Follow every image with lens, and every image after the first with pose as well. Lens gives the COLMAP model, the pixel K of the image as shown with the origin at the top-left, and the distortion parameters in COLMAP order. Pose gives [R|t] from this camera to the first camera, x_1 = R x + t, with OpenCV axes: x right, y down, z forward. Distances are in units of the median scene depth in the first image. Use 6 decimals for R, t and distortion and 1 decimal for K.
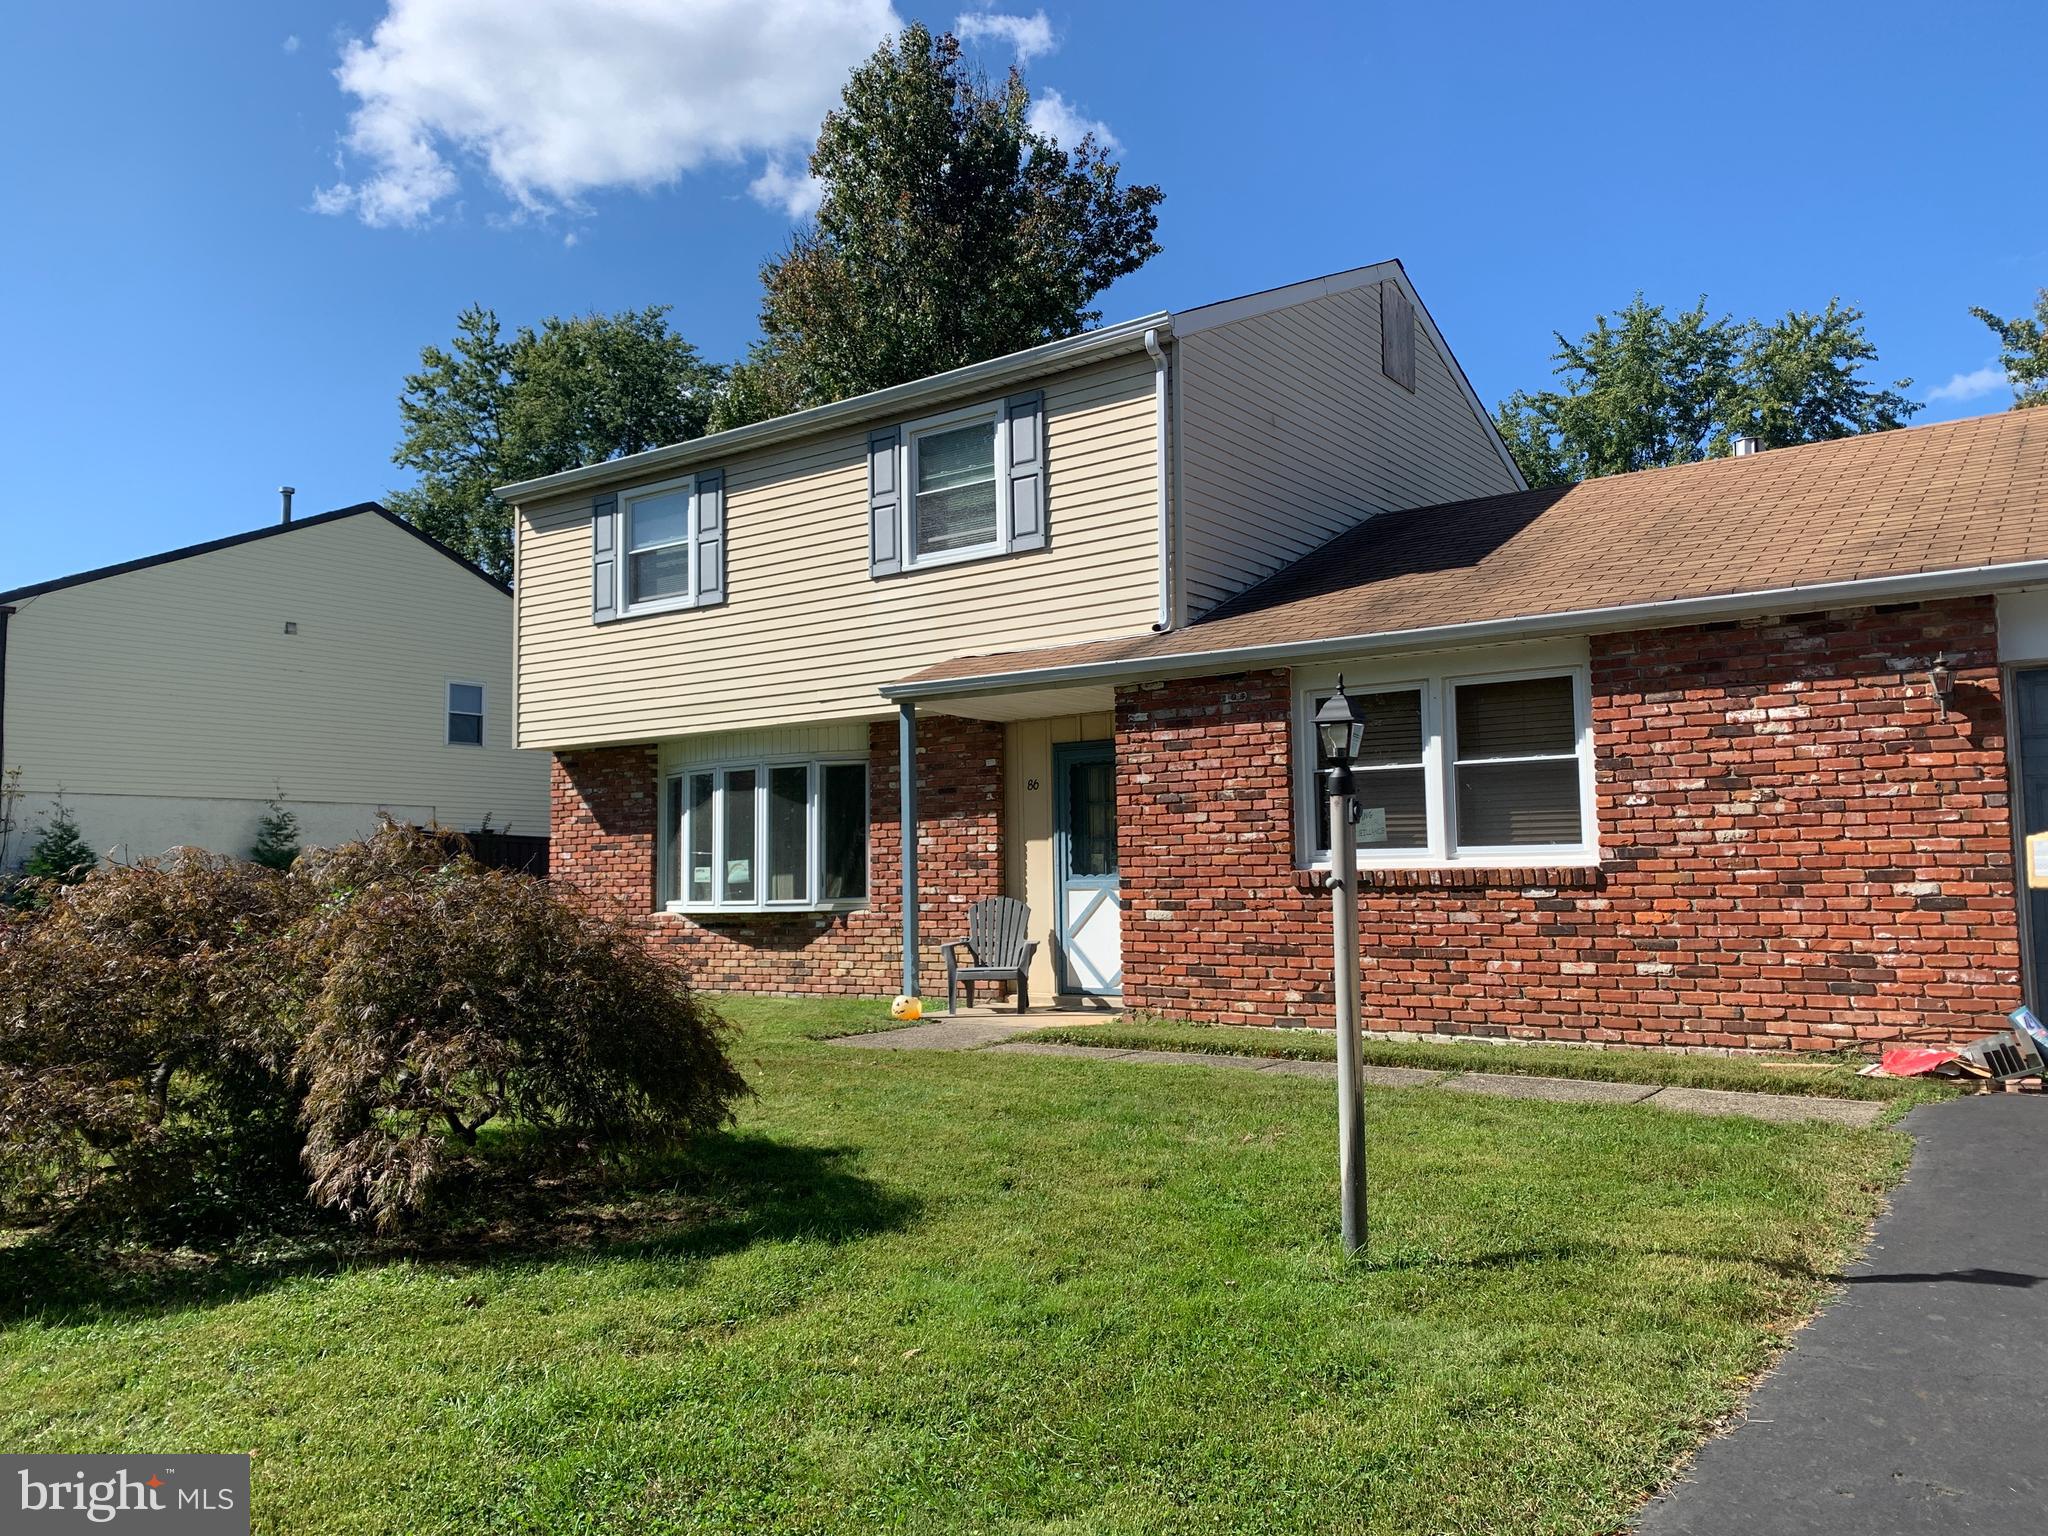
lens RADIAL K [[1576.0, 0, 1027.6], [0, 1576.0, 767.1], [0, 0, 1]] dist [0.066893, -0.109059]
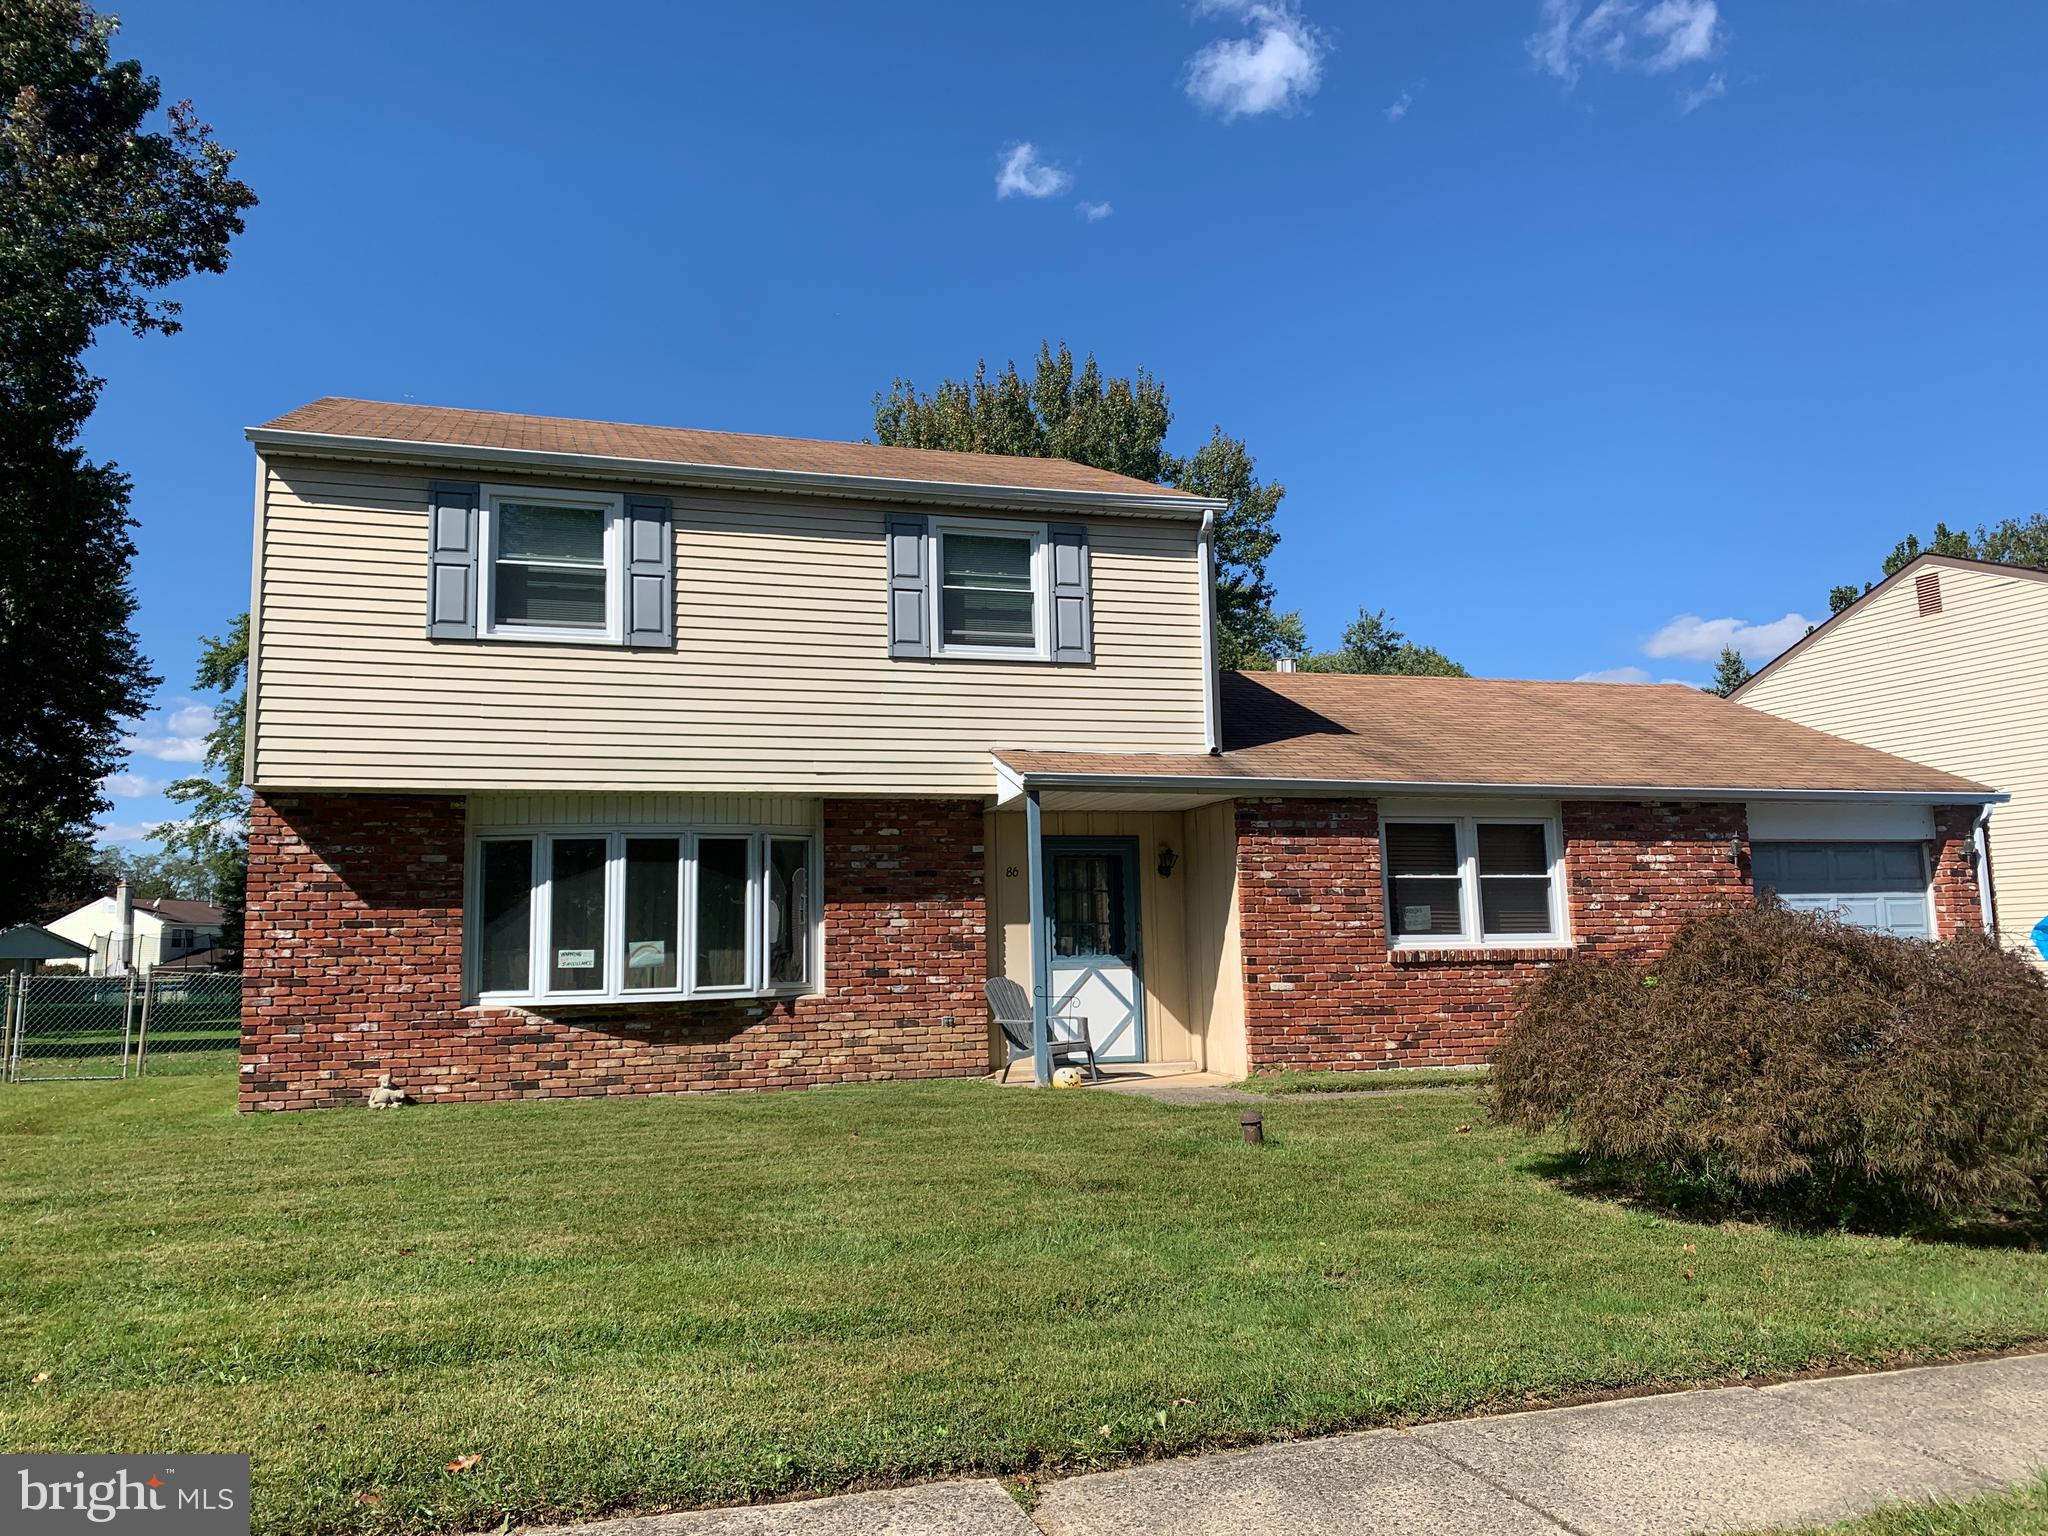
lens RADIAL K [[1563.7, 0, 1024.2], [0, 1563.7, 730.4], [0, 0, 1]] dist [0.049739, -0.005108]
pose [[0.586604, 0.119120, 0.801065, -0.910743], [-0.047160, 0.992470, -0.113048, 0.037618], [-0.808499, 0.028537, 0.587805, 0.380079]]
